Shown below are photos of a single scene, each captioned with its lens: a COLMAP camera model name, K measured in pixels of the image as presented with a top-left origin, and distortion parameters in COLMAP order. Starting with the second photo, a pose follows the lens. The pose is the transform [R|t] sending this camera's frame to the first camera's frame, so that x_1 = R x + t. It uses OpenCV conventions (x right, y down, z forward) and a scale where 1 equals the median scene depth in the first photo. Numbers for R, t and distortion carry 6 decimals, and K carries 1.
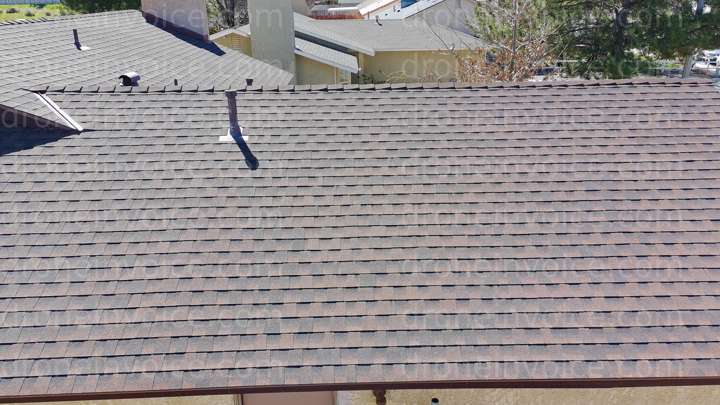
lens RADIAL K [[554.2, 0, 359.8], [0, 554.2, 201.1], [0, 0, 1]] dist [0.077214, -0.060333]
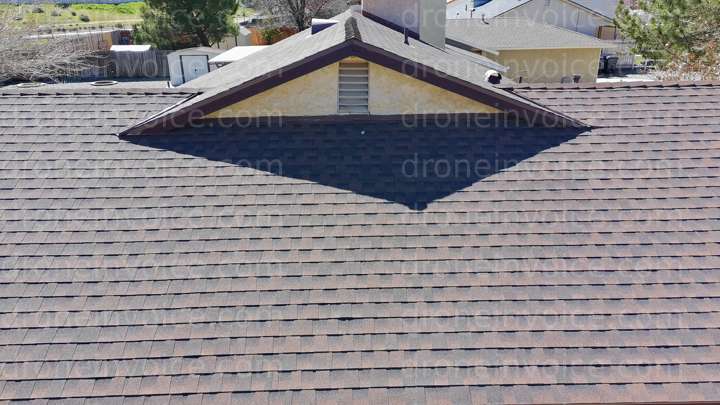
lens RADIAL K [[554.2, 0, 359.6], [0, 554.2, 205.1], [0, 0, 1]] dist [0.077214, -0.060333]
pose [[0.999952, 0.000887, 0.009710, -0.217928], [-0.000927, 0.999991, 0.004107, 0.001605], [-0.009706, -0.004116, 0.999944, 0.005467]]
